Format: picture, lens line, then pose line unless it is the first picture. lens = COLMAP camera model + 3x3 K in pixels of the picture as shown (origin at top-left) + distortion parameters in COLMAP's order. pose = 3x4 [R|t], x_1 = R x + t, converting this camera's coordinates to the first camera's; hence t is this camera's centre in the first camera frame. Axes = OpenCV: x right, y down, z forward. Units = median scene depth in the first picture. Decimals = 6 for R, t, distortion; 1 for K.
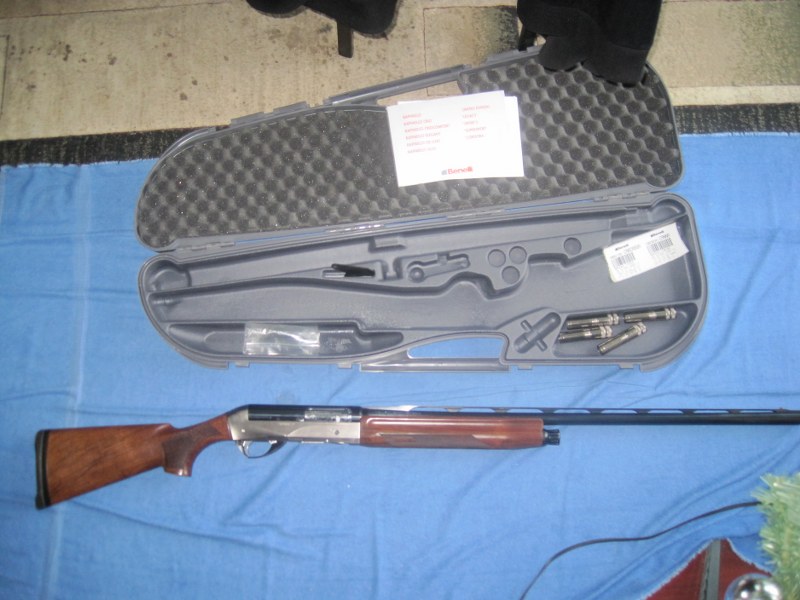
lens RADIAL K [[802.8, 0, 399.1], [0, 802.8, 283.4], [0, 0, 1]] dist [-0.191047, 0.140885]
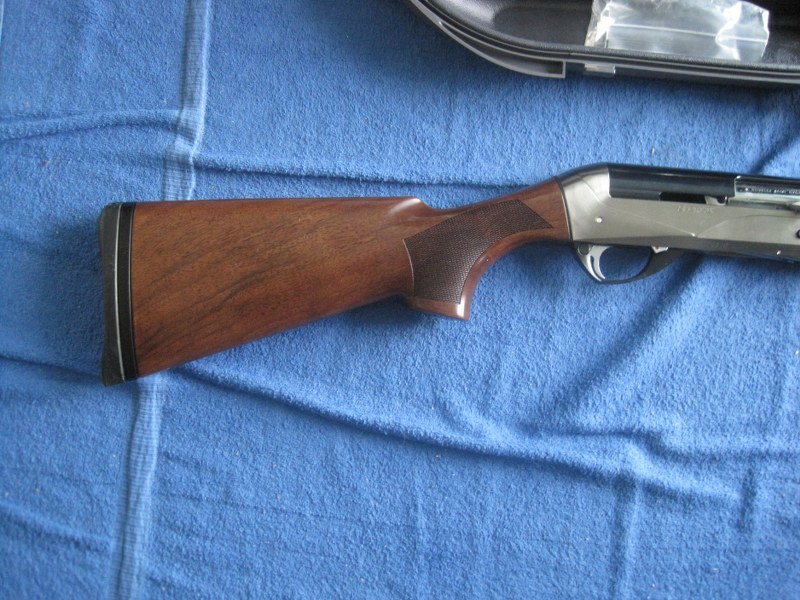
lens RADIAL K [[802.8, 0, 399.1], [0, 802.8, 283.4], [0, 0, 1]] dist [-0.191047, 0.140885]
pose [[0.998809, 0.048782, 0.001212, -0.295064], [-0.048255, 0.983709, 0.173170, 0.146042], [0.007256, -0.173022, 0.984891, 0.549431]]
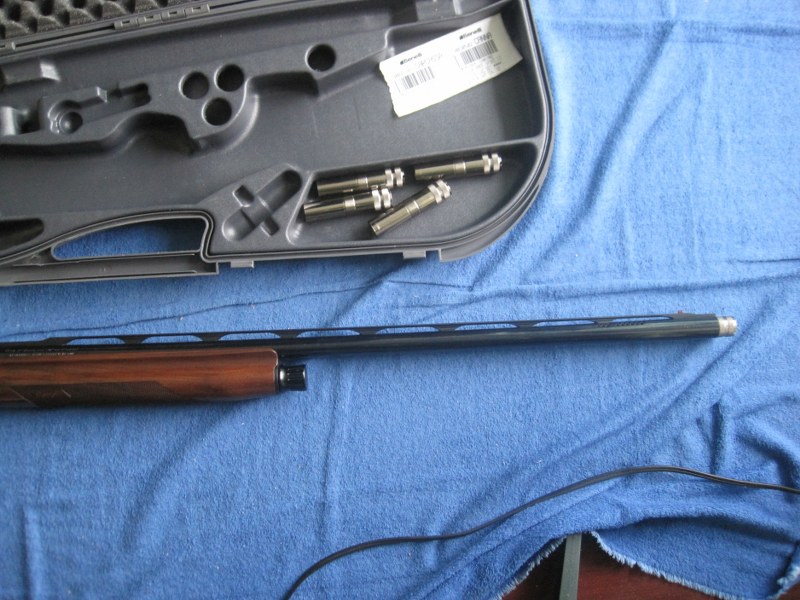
lens RADIAL K [[802.8, 0, 399.1], [0, 802.8, 283.4], [0, 0, 1]] dist [-0.191047, 0.140885]
pose [[0.997221, -0.057003, 0.047977, 0.241994], [0.050260, 0.990027, 0.131610, 0.045846], [-0.055001, -0.128833, 0.990140, 0.396039]]
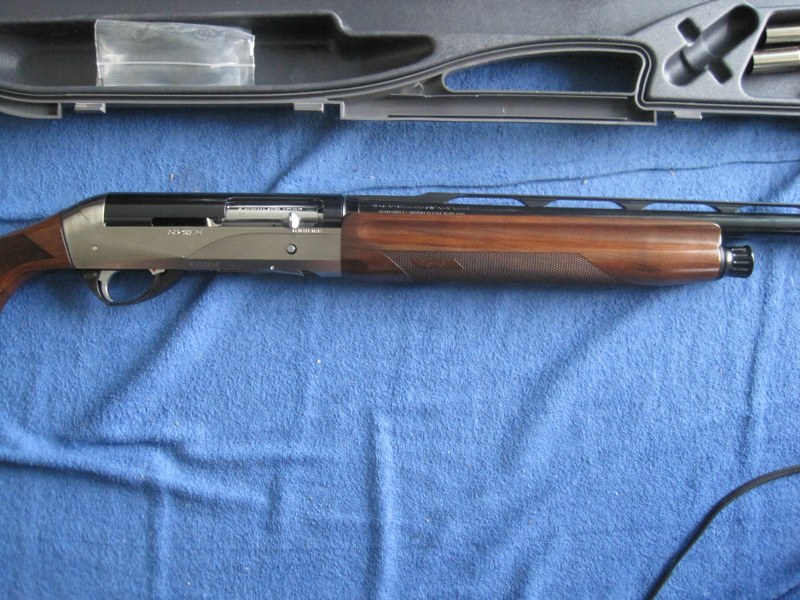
lens RADIAL K [[802.8, 0, 399.1], [0, 802.8, 283.4], [0, 0, 1]] dist [-0.191047, 0.140885]
pose [[0.999542, -0.001238, 0.030246, -0.029155], [-0.004623, 0.981200, 0.192937, 0.113083], [-0.029916, -0.192989, 0.980745, 0.521135]]
